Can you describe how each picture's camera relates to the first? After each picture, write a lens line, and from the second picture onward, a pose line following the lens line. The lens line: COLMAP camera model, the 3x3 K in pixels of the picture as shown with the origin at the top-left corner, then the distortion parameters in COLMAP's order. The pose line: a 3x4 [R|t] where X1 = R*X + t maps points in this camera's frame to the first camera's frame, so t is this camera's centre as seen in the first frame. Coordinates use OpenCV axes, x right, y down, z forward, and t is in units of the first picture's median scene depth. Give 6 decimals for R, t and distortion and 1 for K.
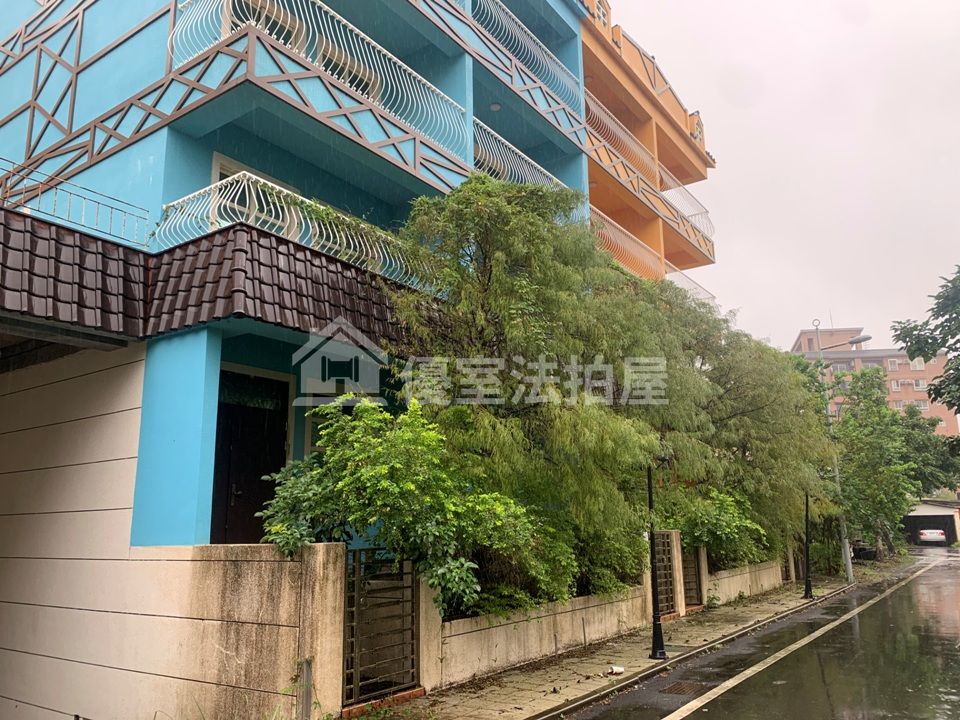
lens RADIAL K [[730.3, 0, 480.0], [0, 730.3, 360.0], [0, 0, 1]] dist [-0.004342, -0.013907]
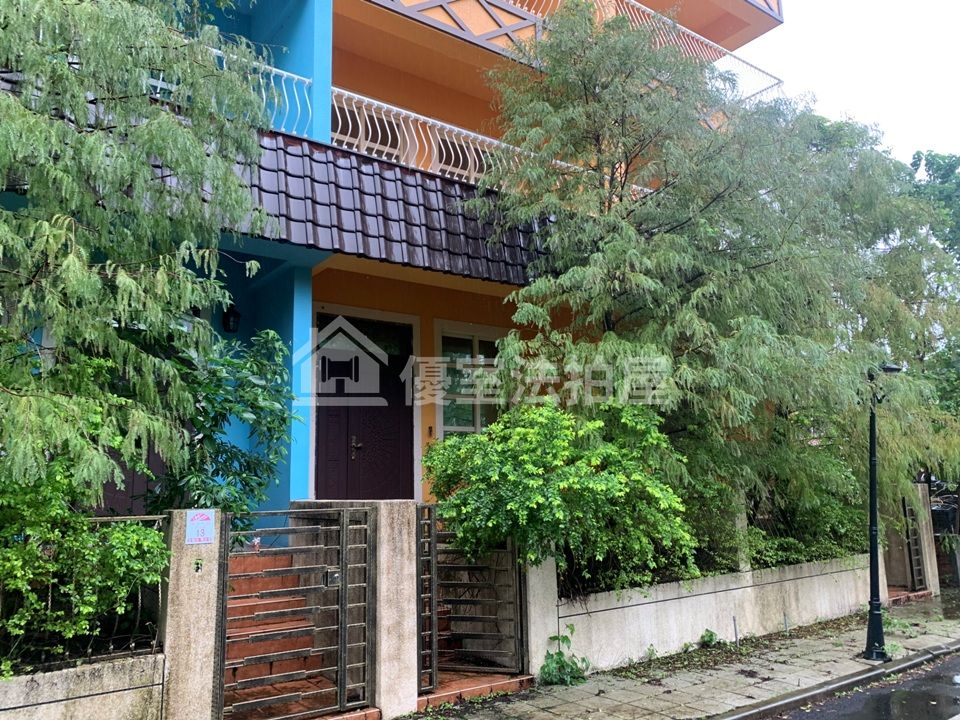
lens RADIAL K [[739.3, 0, 480.0], [0, 739.3, 360.0], [0, 0, 1]] dist [0.000716, 0.001831]
pose [[0.943222, -0.047294, -0.328779, 0.123689], [0.067386, 0.996474, 0.049982, 0.037105], [0.325256, -0.069299, 0.943083, 0.170611]]
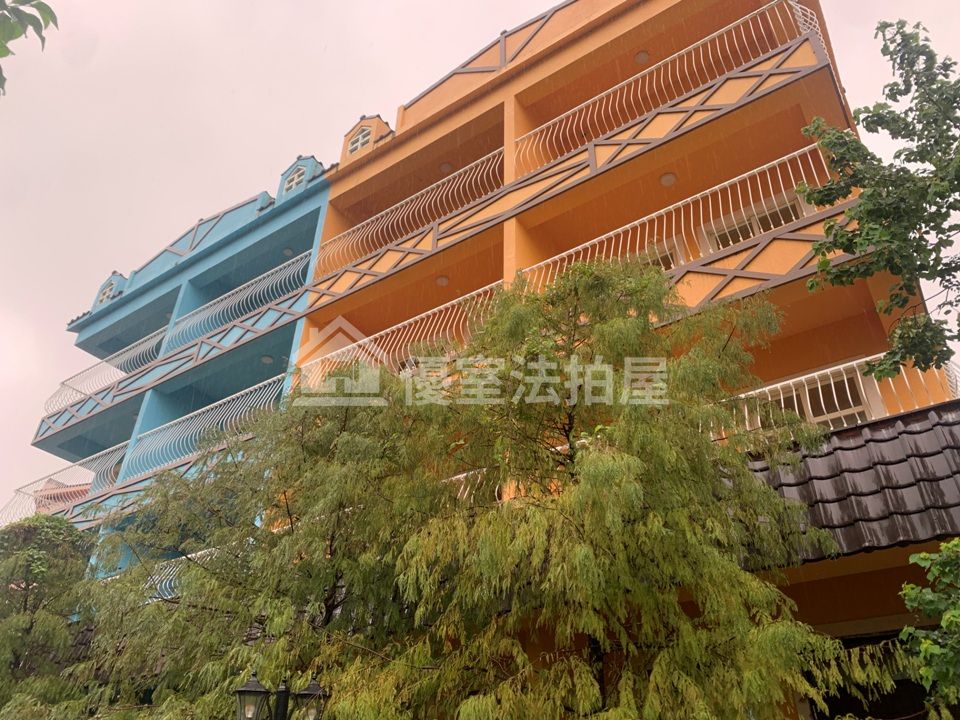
lens RADIAL K [[749.3, 0, 480.7], [0, 749.3, 310.9], [0, 0, 1]] dist [-0.004766, -0.004305]
pose [[-0.016663, -0.602122, -0.798230, 0.777994], [0.176176, 0.784082, -0.595128, 0.244465], [0.984218, -0.150545, 0.093014, 1.033270]]
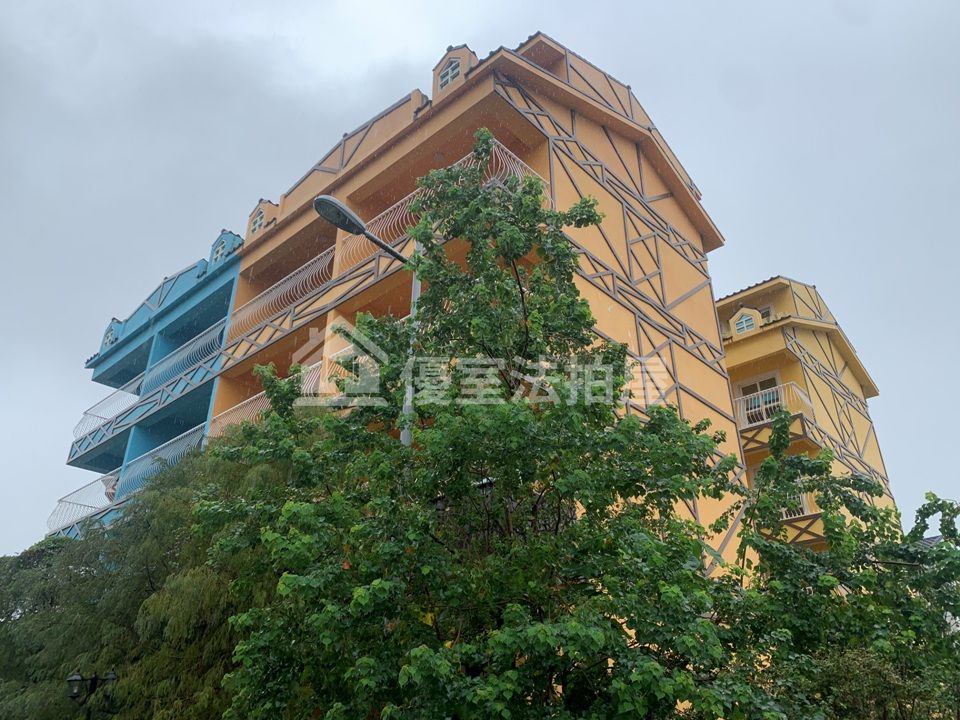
lens RADIAL K [[730.3, 0, 480.0], [0, 730.3, 360.0], [0, 0, 1]] dist [-0.004342, -0.013907]
pose [[-0.128716, -0.494773, -0.859437, 0.942389], [0.186495, 0.839106, -0.511000, 0.290829], [0.973988, -0.226054, -0.015734, 1.268629]]
